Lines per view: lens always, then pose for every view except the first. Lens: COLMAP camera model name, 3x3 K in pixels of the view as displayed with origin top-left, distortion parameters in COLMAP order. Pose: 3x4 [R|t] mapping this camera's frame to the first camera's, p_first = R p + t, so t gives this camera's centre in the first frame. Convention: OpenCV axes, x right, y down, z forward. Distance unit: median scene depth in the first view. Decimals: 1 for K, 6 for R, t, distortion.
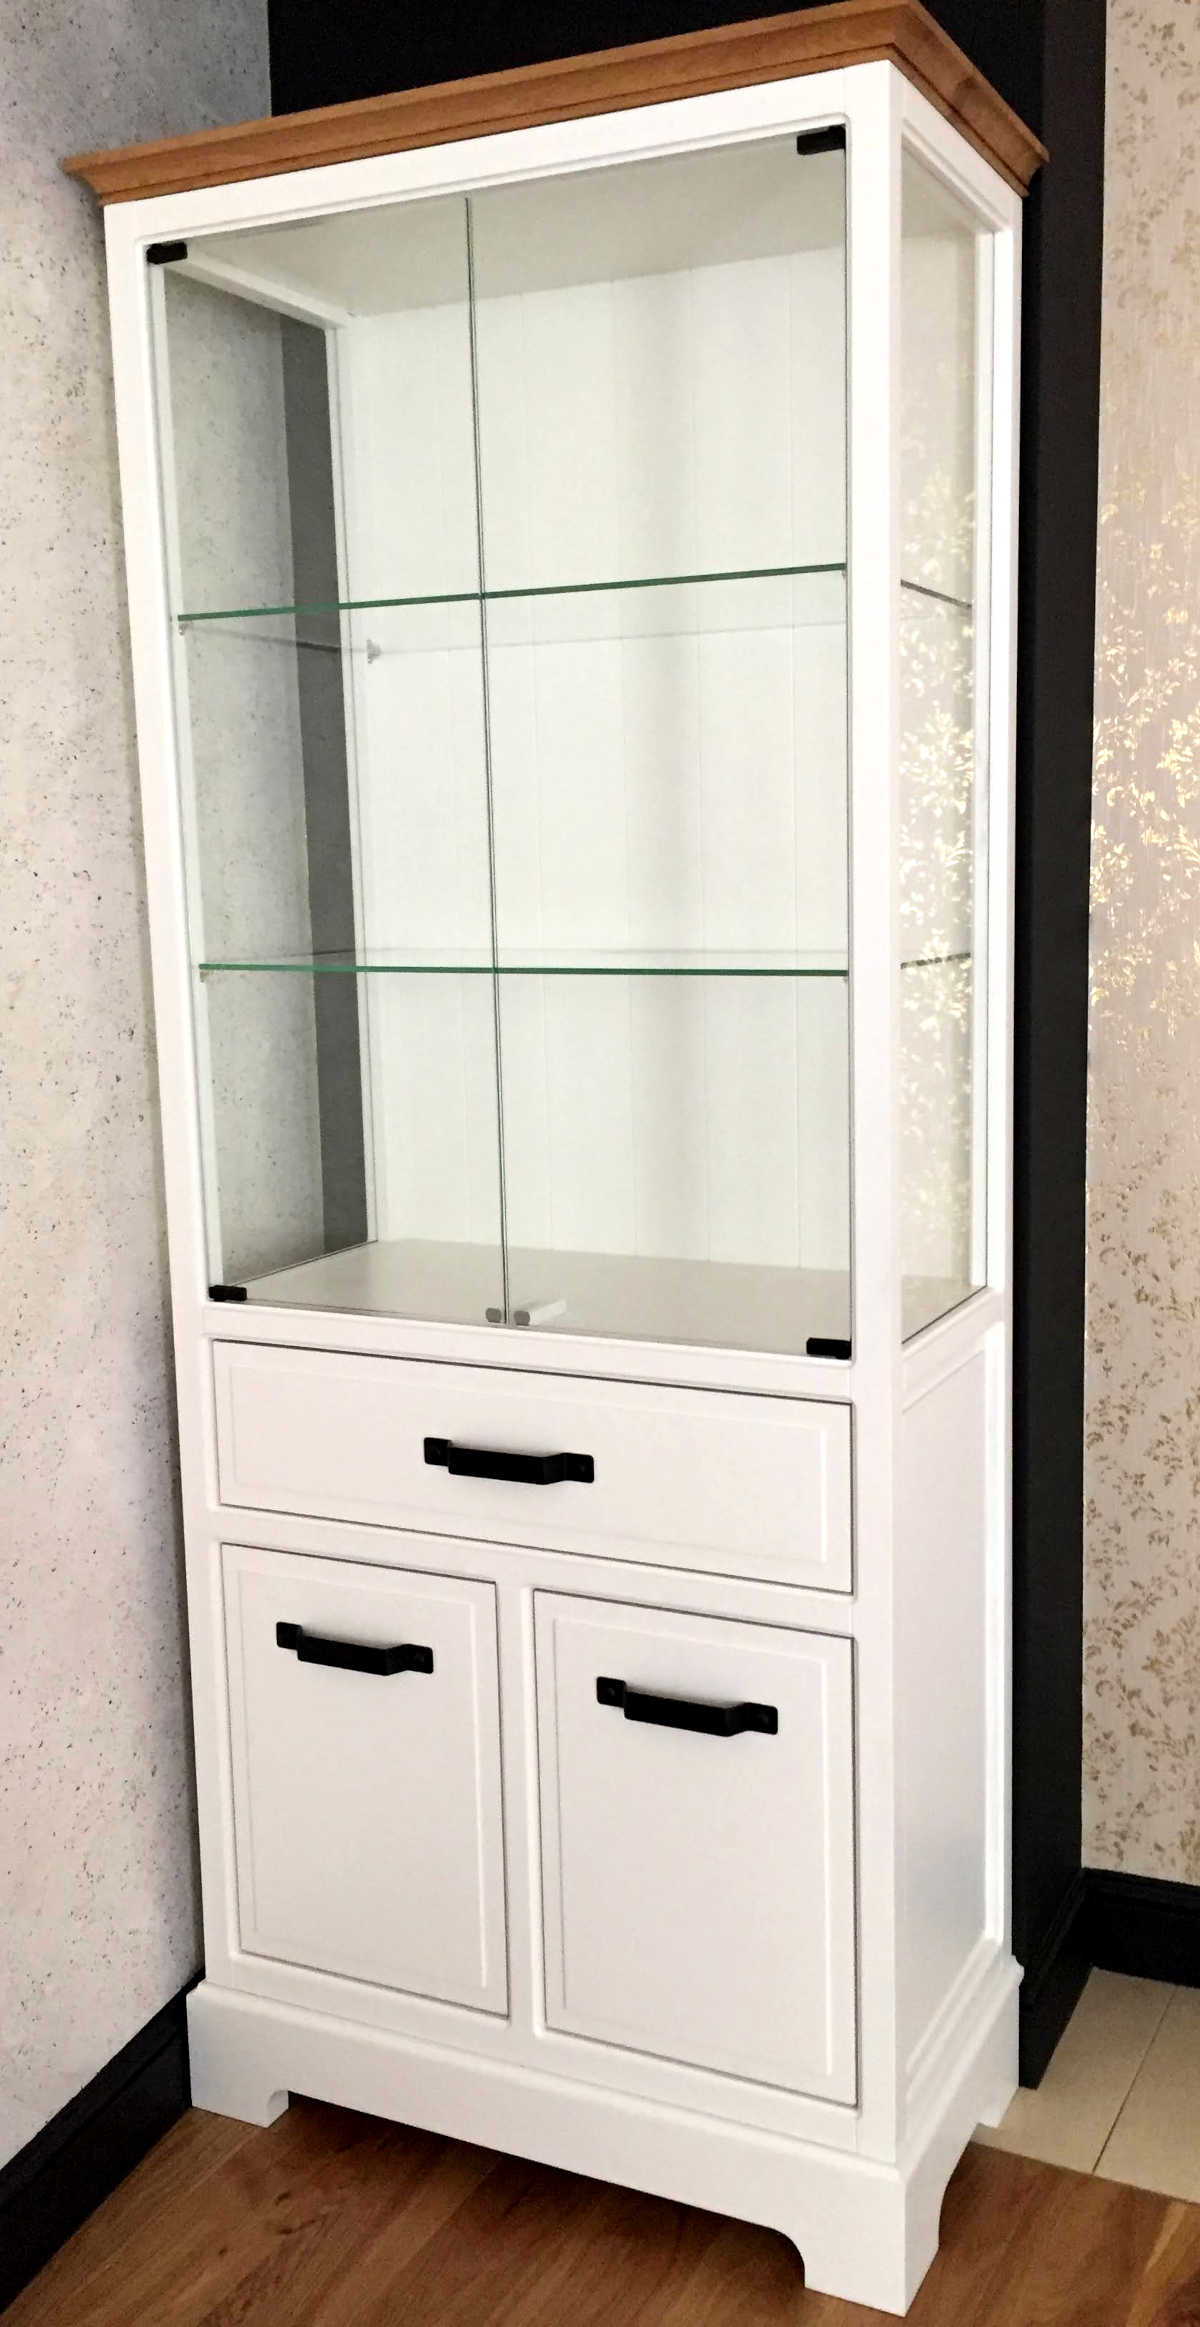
lens RADIAL K [[2020.0, 0, 616.1], [0, 2020.0, 1165.9], [0, 0, 1]] dist [0.055373, -0.060409]
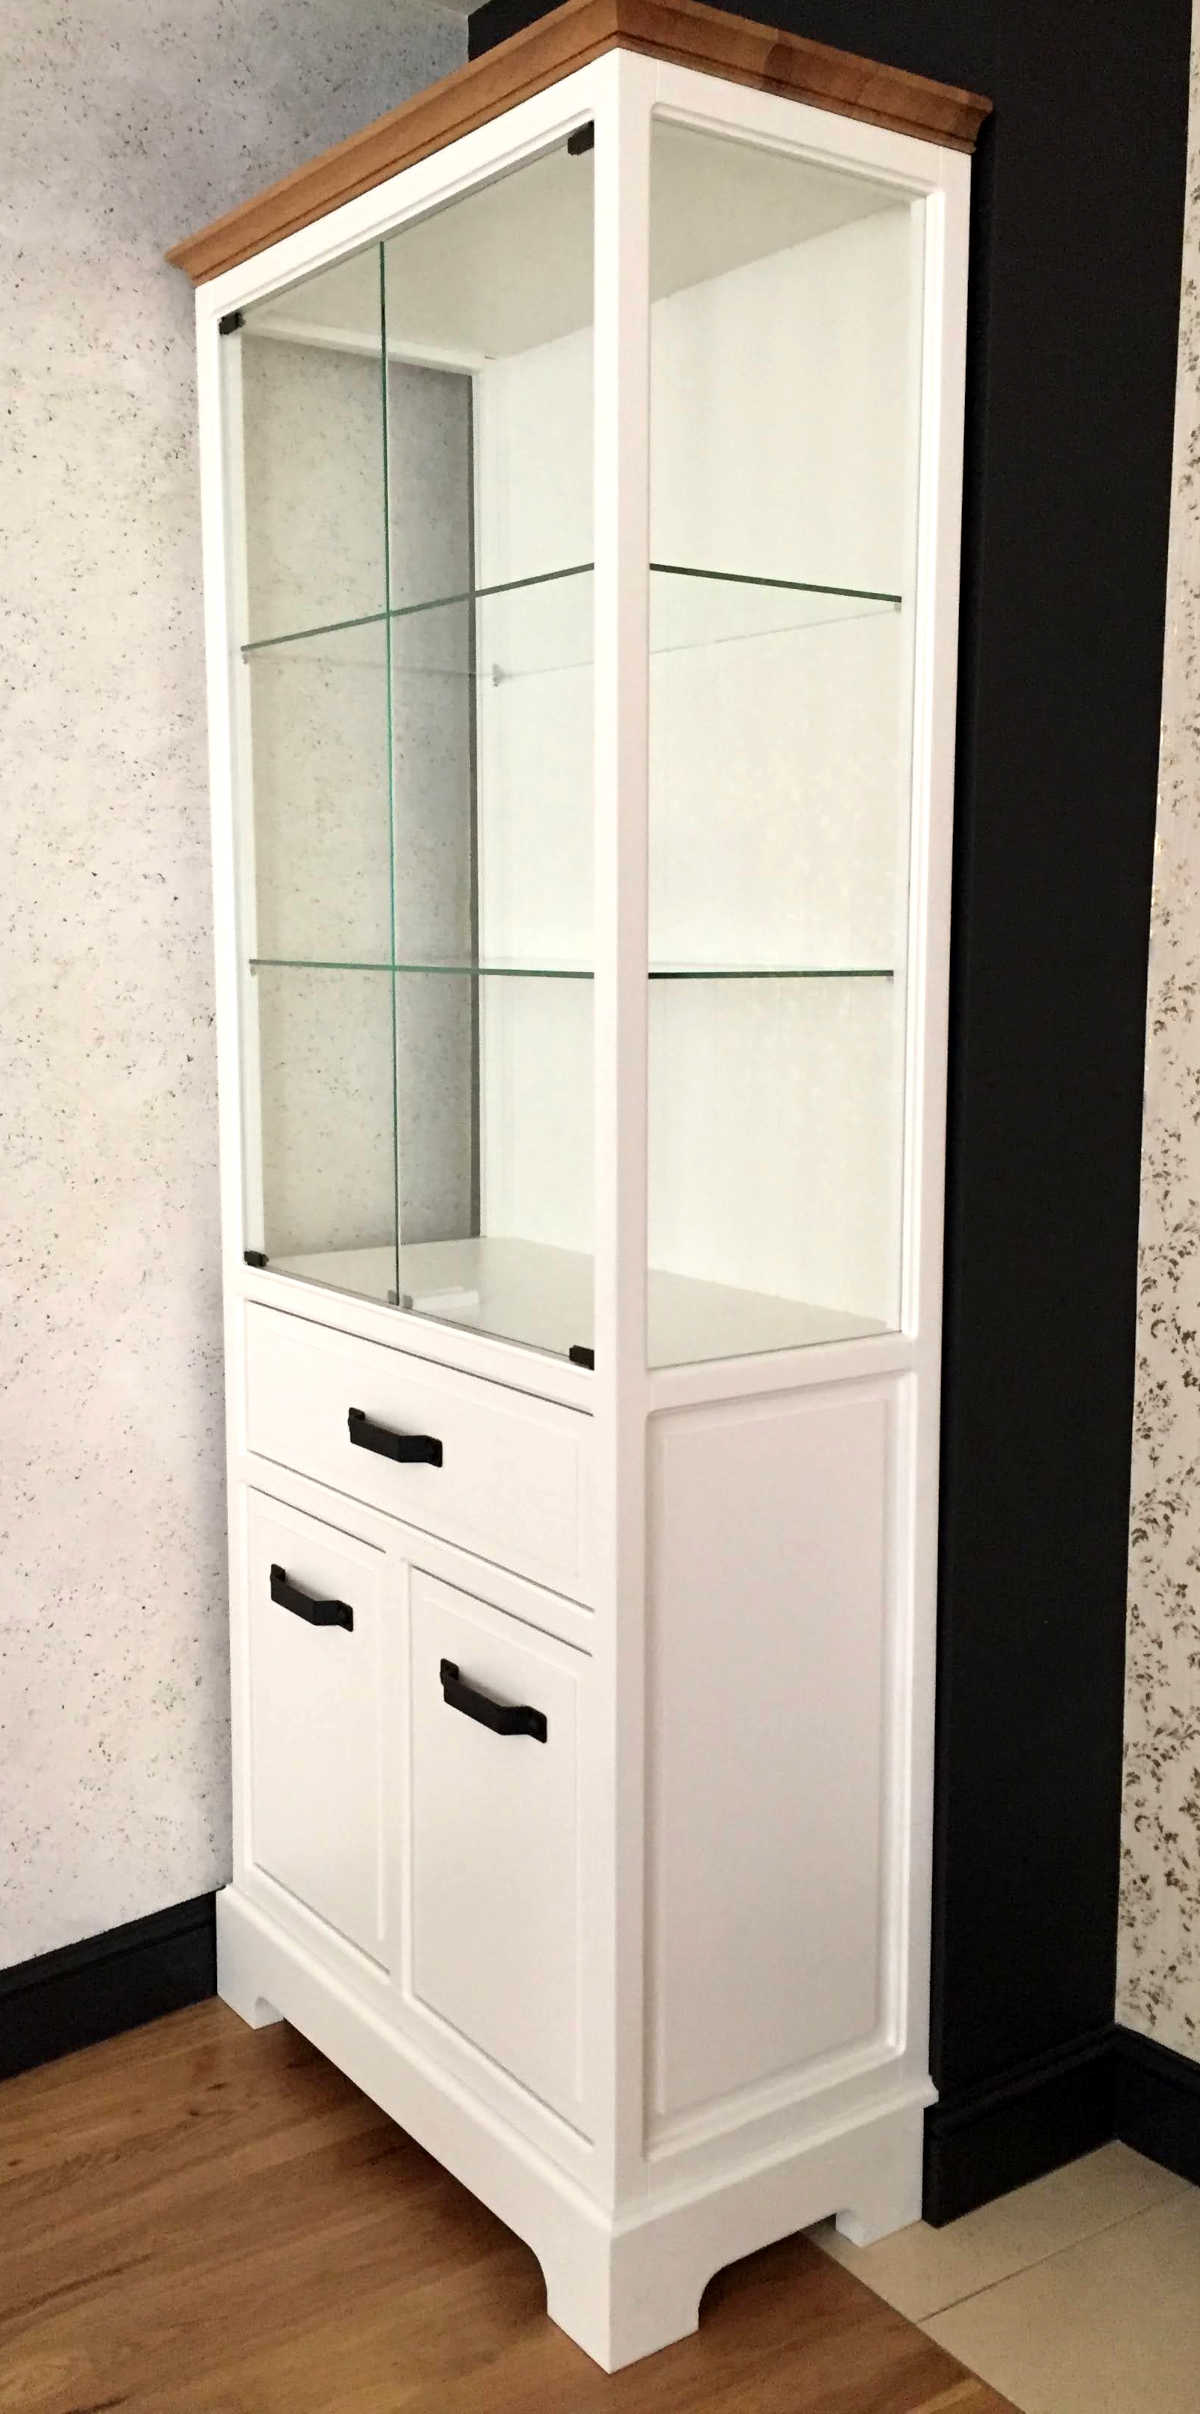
lens RADIAL K [[2073.1, 0, 592.2], [0, 2073.1, 1198.1], [0, 0, 1]] dist [0.060033, -0.035285]
pose [[0.870244, 0.086044, -0.485049, 0.521498], [-0.093810, 0.995556, 0.008296, 0.003534], [0.483607, 0.038283, 0.874448, 0.099161]]
